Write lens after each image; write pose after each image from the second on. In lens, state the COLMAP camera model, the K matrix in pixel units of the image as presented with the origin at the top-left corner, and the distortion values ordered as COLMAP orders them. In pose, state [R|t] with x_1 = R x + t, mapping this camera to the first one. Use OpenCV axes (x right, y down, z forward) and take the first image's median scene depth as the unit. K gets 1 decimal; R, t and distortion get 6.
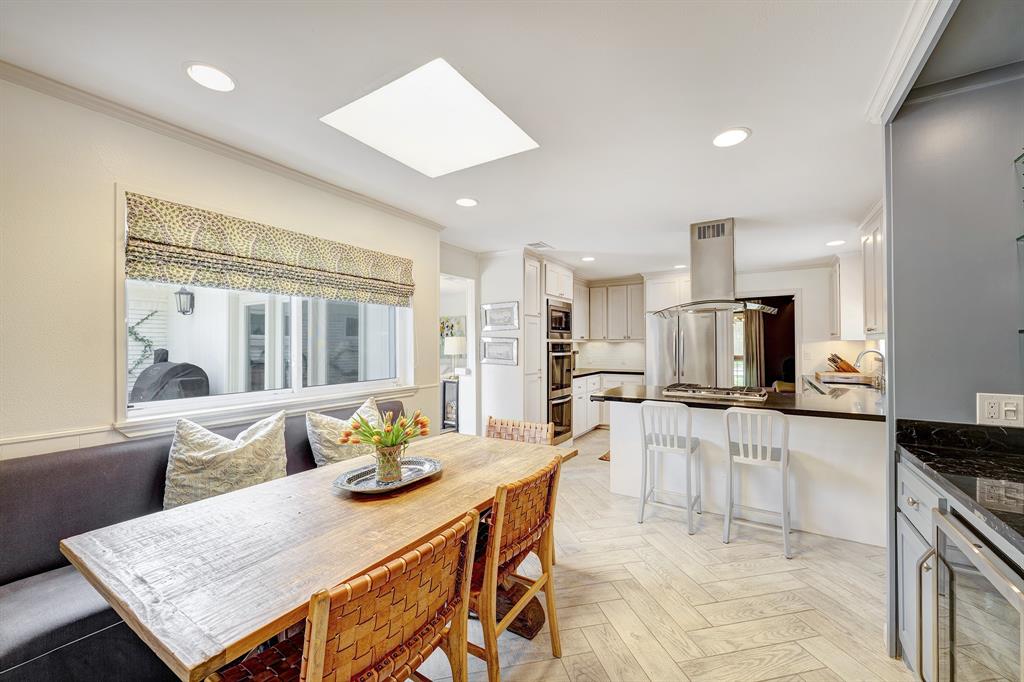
lens RADIAL K [[414.8, 0, 512.0], [0, 414.8, 341.0], [0, 0, 1]] dist [-0.001118, -0.000069]
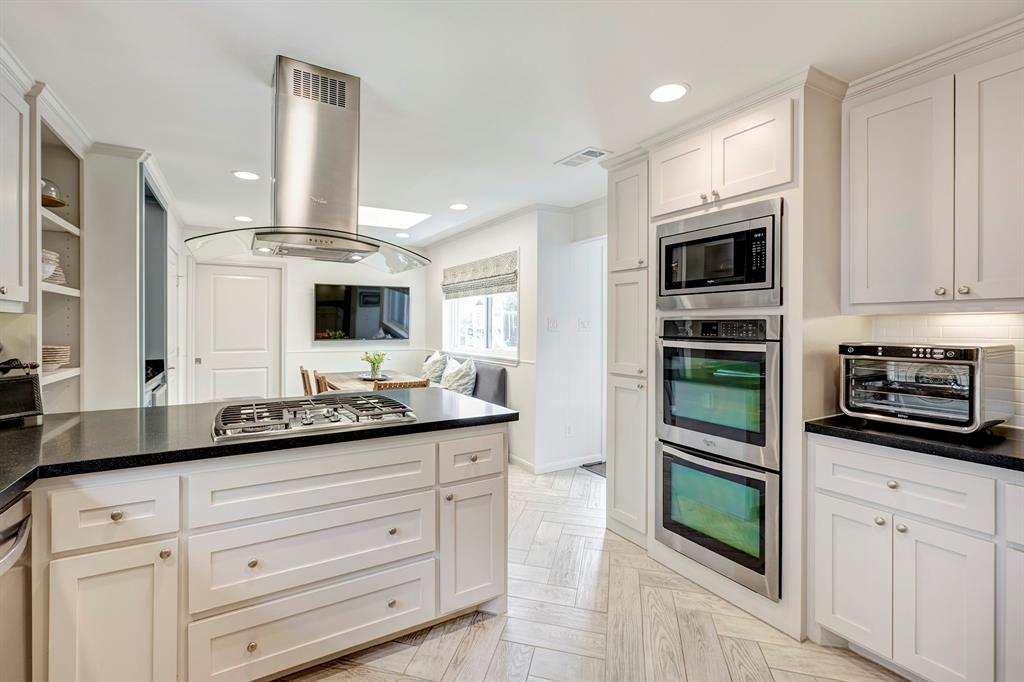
lens RADIAL K [[461.7, 0, 512.0], [0, 461.7, 341.0], [0, 0, 1]] dist [-0.000802, -0.000156]
pose [[-0.458935, 0.035613, -0.887756, 1.103479], [0.011701, 0.999352, 0.034041, 0.016263], [0.888393, 0.005235, -0.459054, 1.897996]]
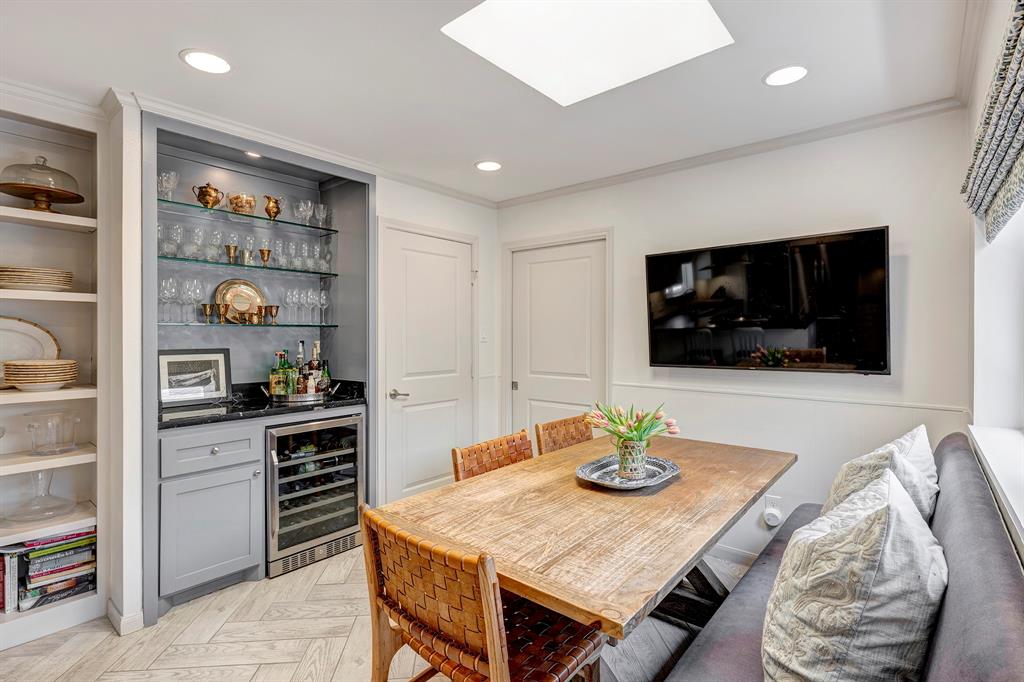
lens RADIAL K [[502.9, 0, 512.0], [0, 502.9, 341.0], [0, 0, 1]] dist [0.000161, -0.000081]
pose [[-0.991279, 0.005059, 0.131686, -0.116051], [0.004512, 0.999980, -0.004450, 0.021734], [-0.131706, -0.003817, -0.991282, 1.365354]]
